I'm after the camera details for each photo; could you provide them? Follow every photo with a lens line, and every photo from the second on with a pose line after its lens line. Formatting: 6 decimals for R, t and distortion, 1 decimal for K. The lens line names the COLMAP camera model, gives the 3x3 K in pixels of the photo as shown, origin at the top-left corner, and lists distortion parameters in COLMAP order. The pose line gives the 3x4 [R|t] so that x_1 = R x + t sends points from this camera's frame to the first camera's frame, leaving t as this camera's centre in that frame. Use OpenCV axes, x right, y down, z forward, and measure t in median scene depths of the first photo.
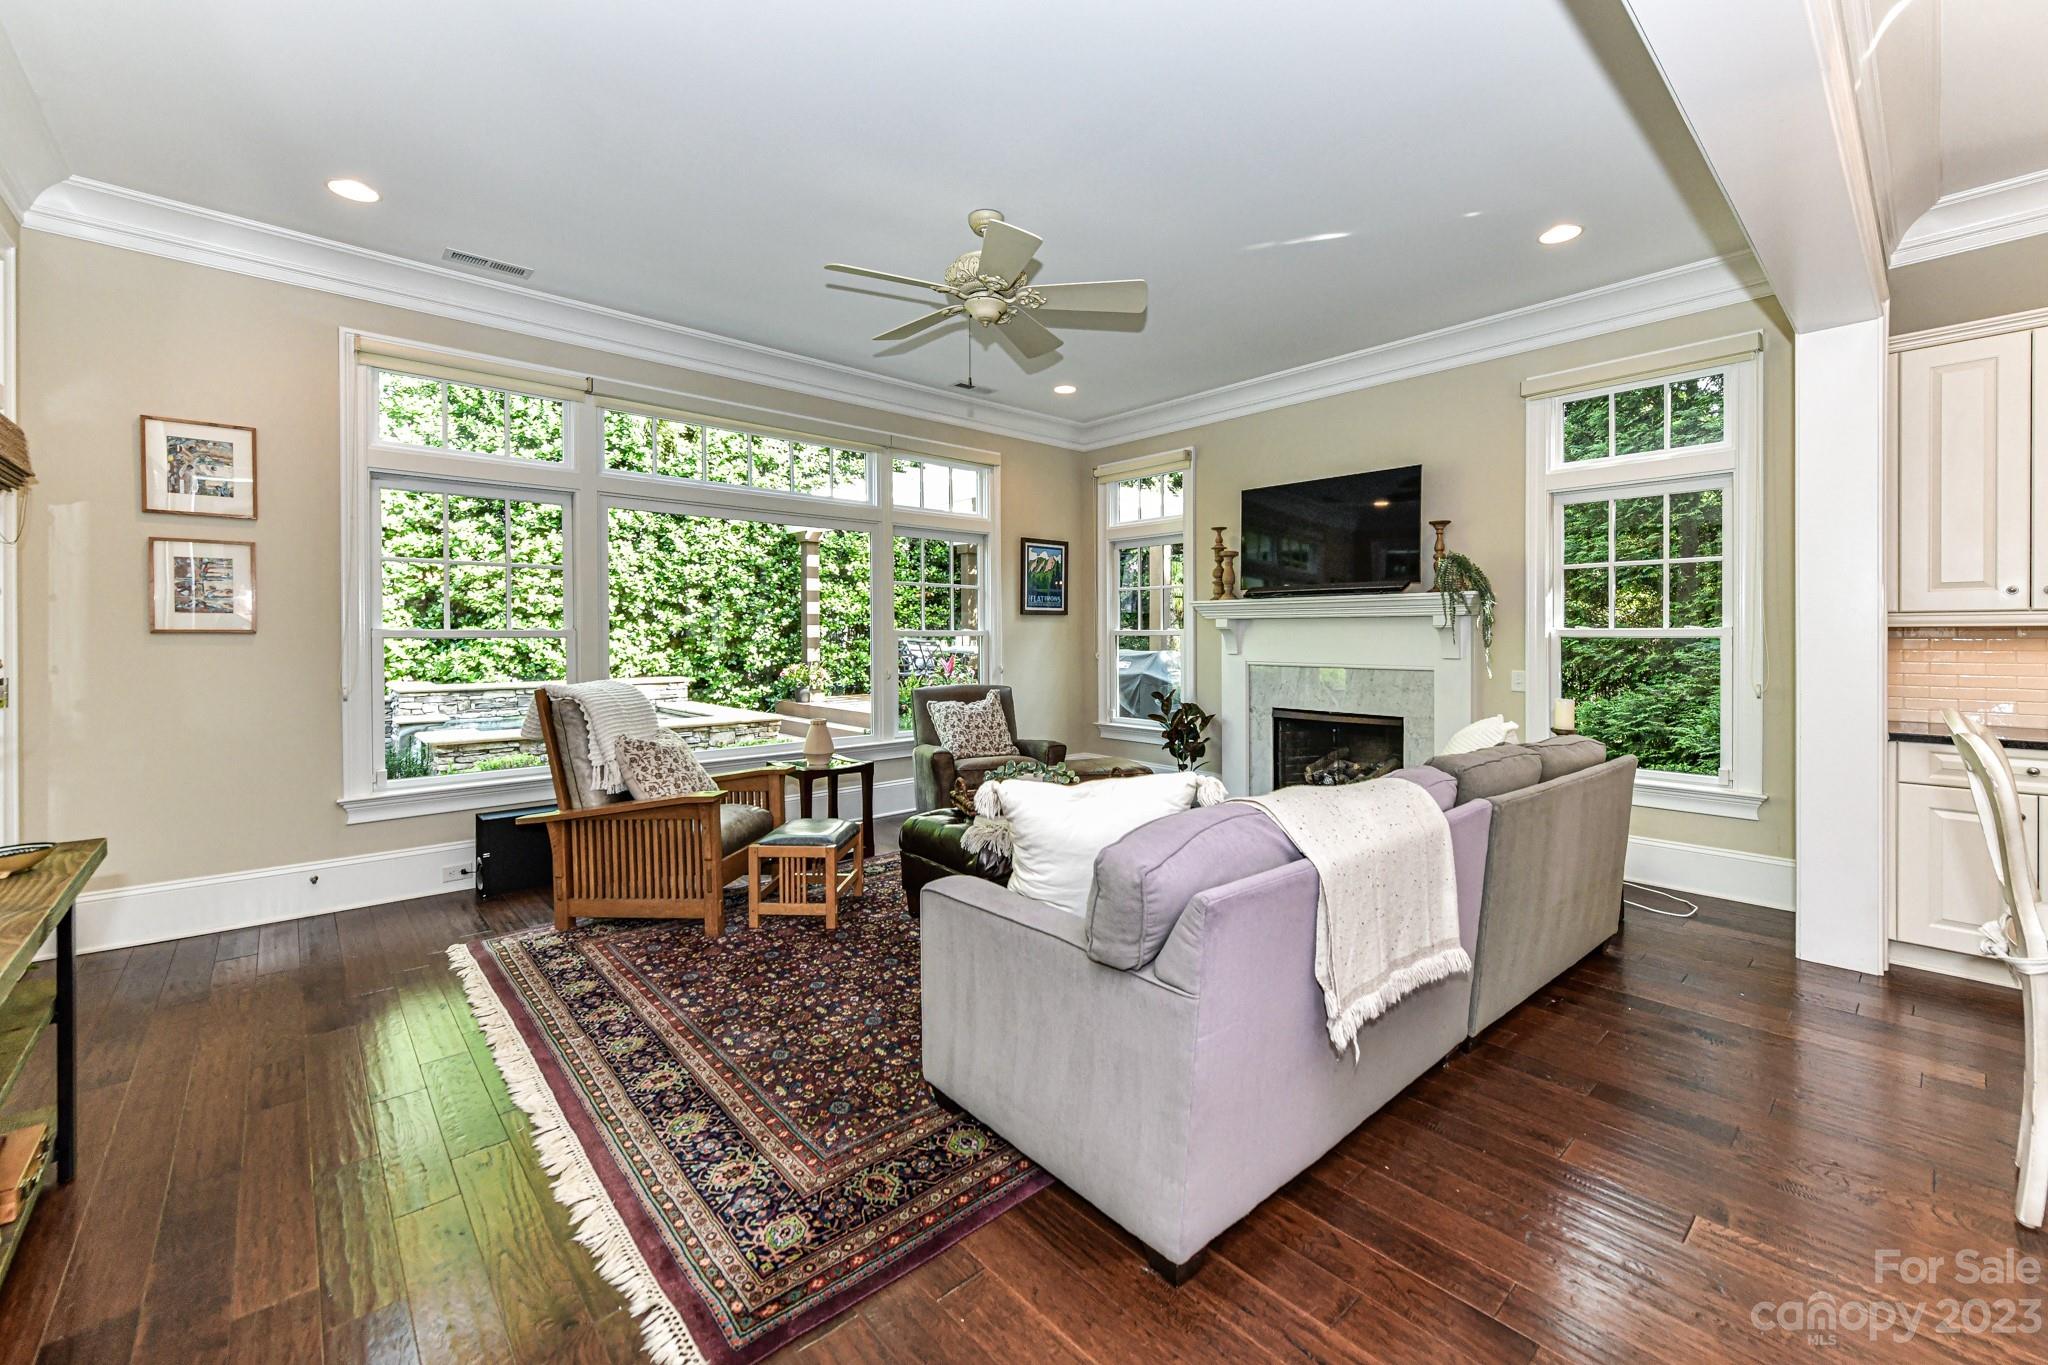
lens RADIAL K [[815.5, 0, 1045.4], [0, 815.5, 648.9], [0, 0, 1]] dist [0.005380, -0.001557]
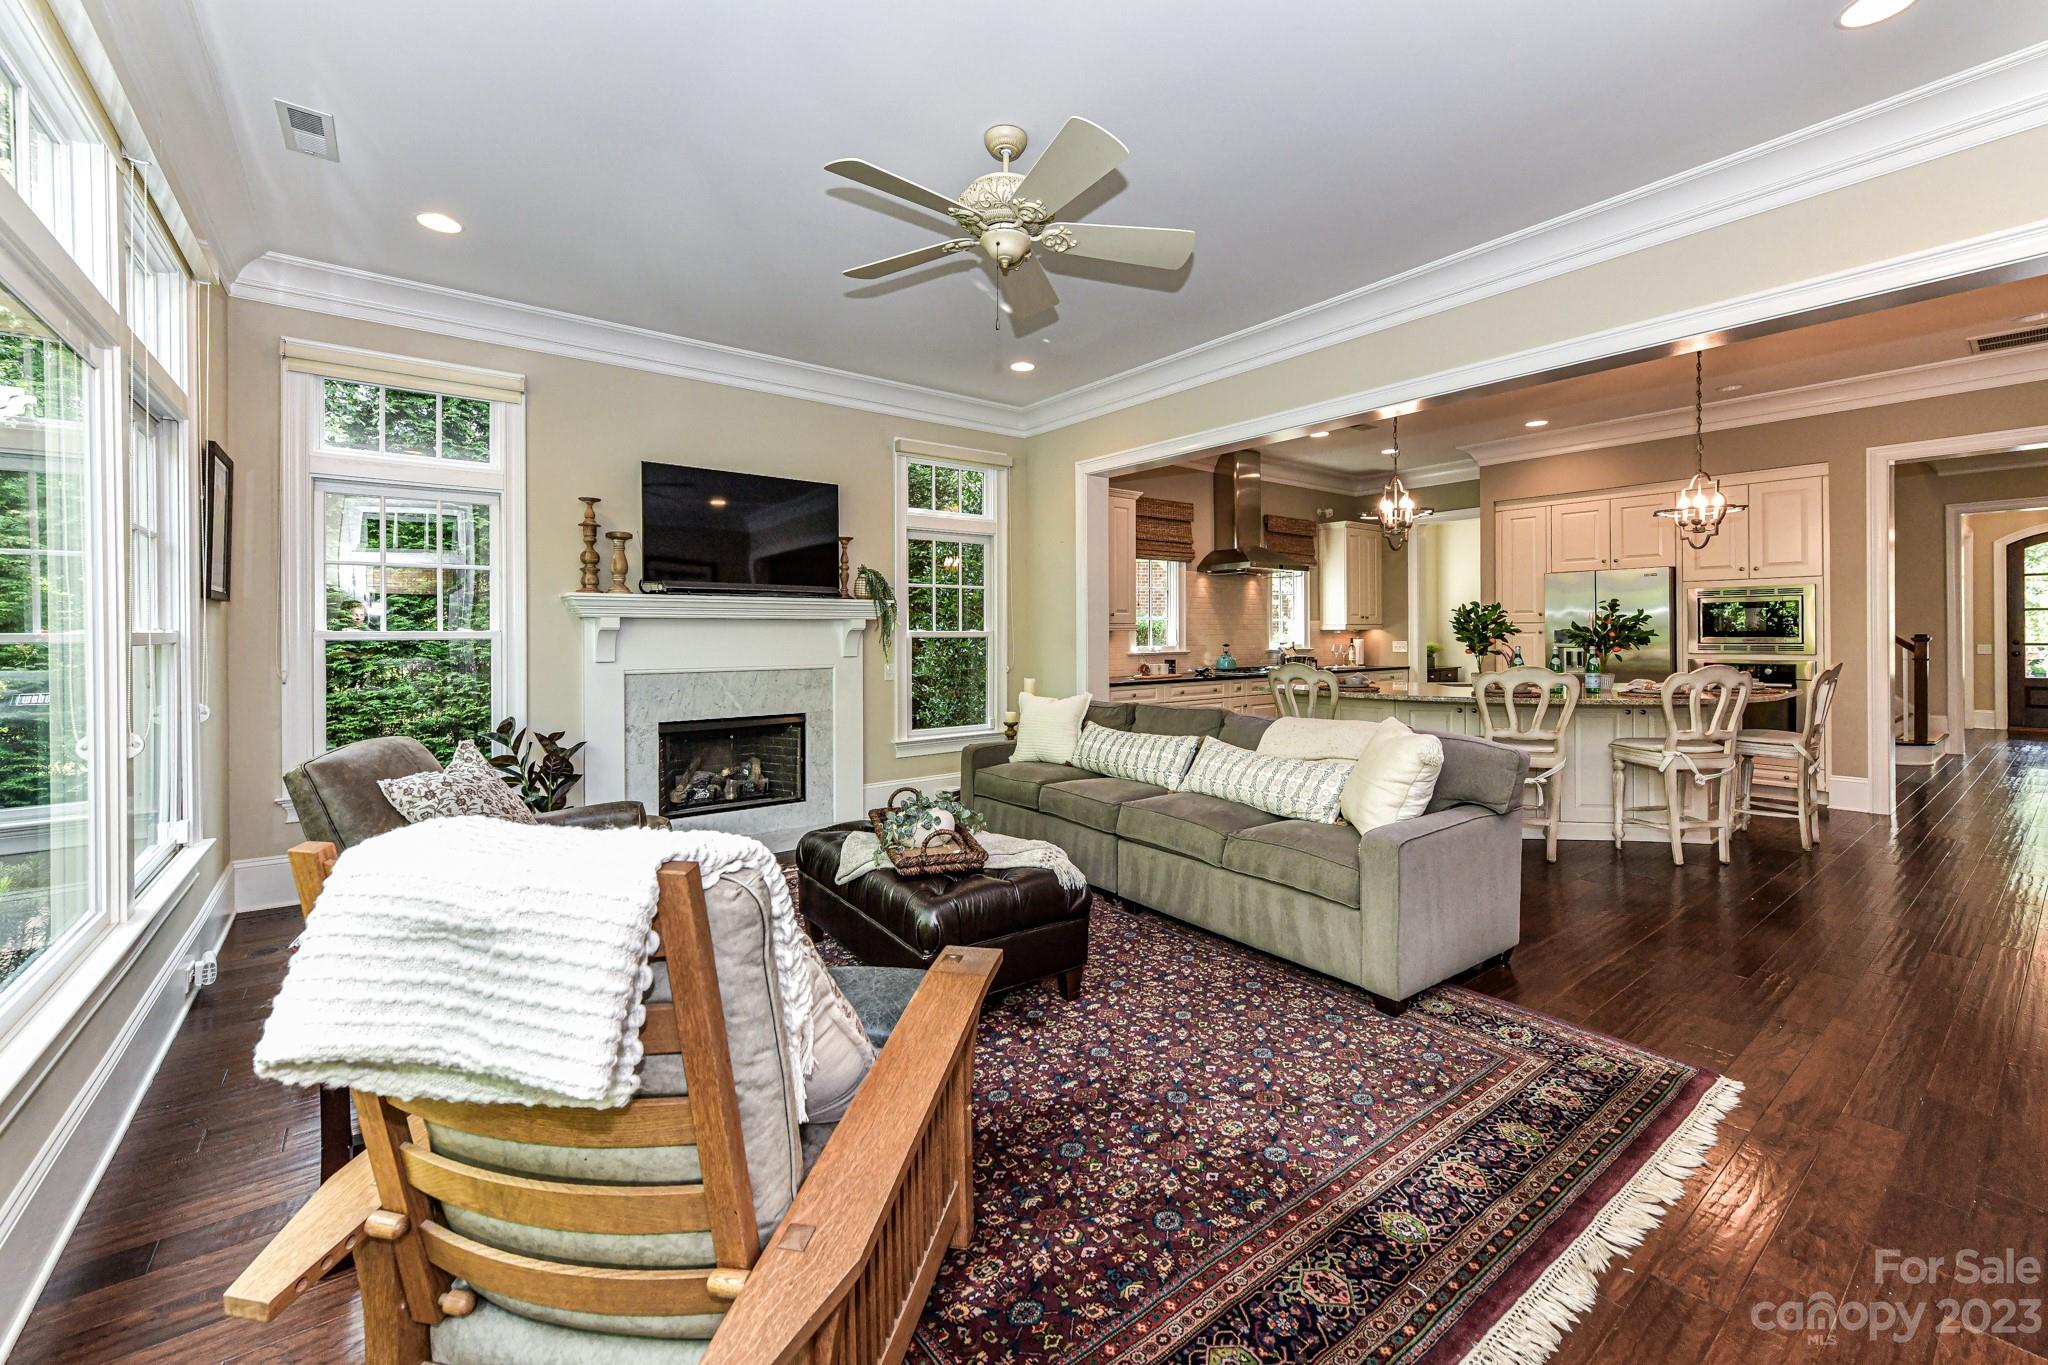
lens RADIAL K [[815.5, 0, 1031.3], [0, 815.5, 626.5], [0, 0, 1]] dist [0.005380, -0.001557]
pose [[0.091953, 0.006448, 0.995742, -0.538504], [0.020116, 0.999763, -0.008332, -0.013795], [-0.995560, 0.020797, 0.091802, 0.540672]]
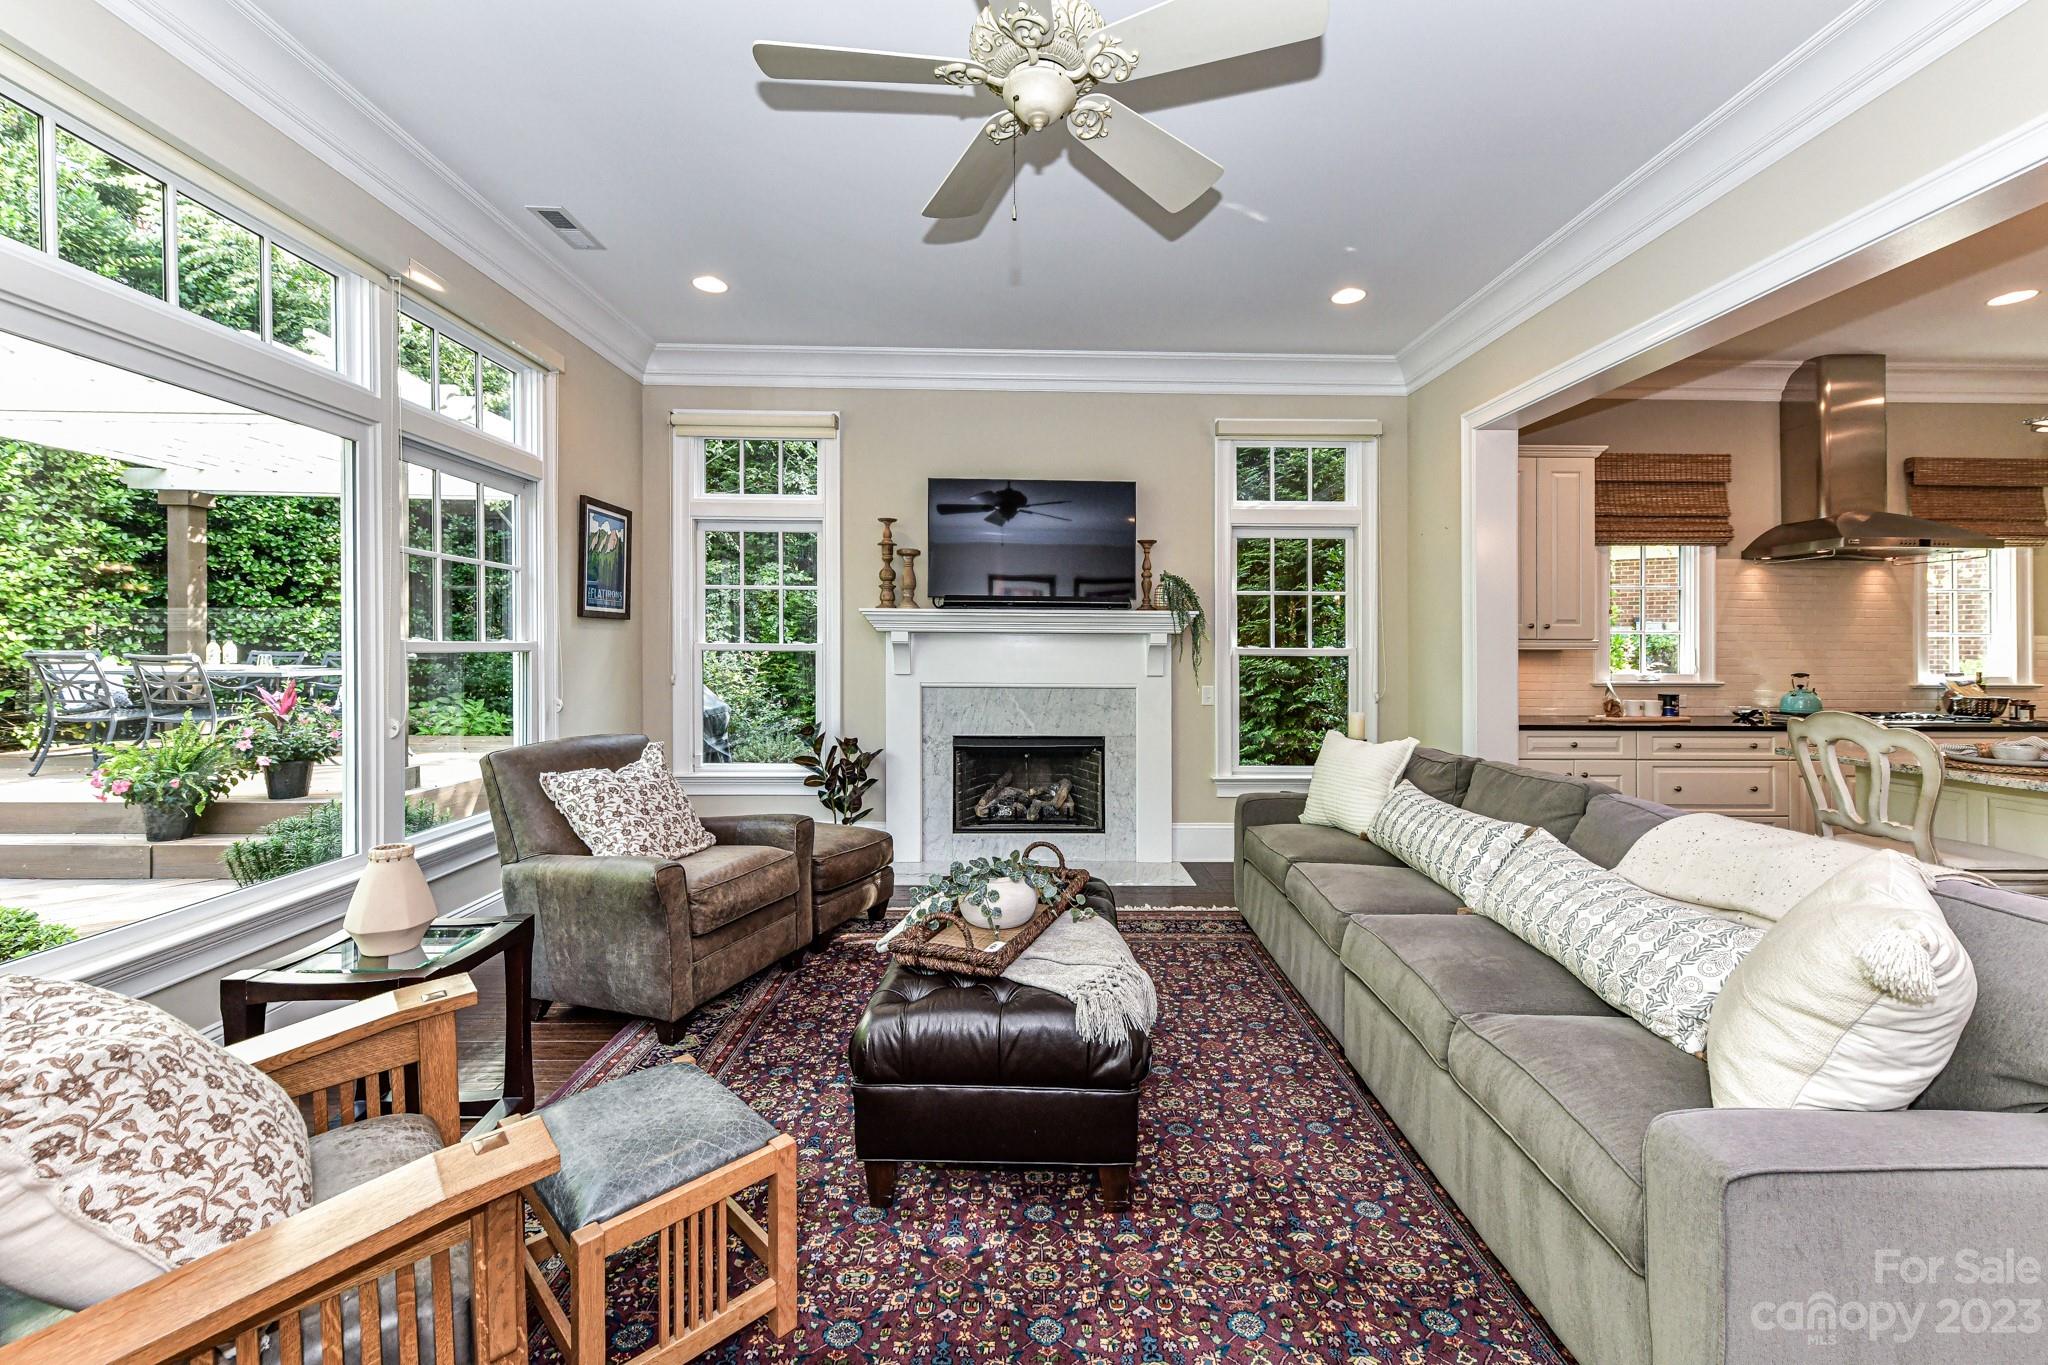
lens RADIAL K [[815.5, 0, 1026.1], [0, 815.5, 640.2], [0, 0, 1]] dist [0.005380, -0.001557]
pose [[0.662441, 0.011202, 0.749030, -0.316491], [0.006296, 0.999770, -0.020520, -0.010994], [-0.749088, 0.018309, 0.662218, 0.378143]]
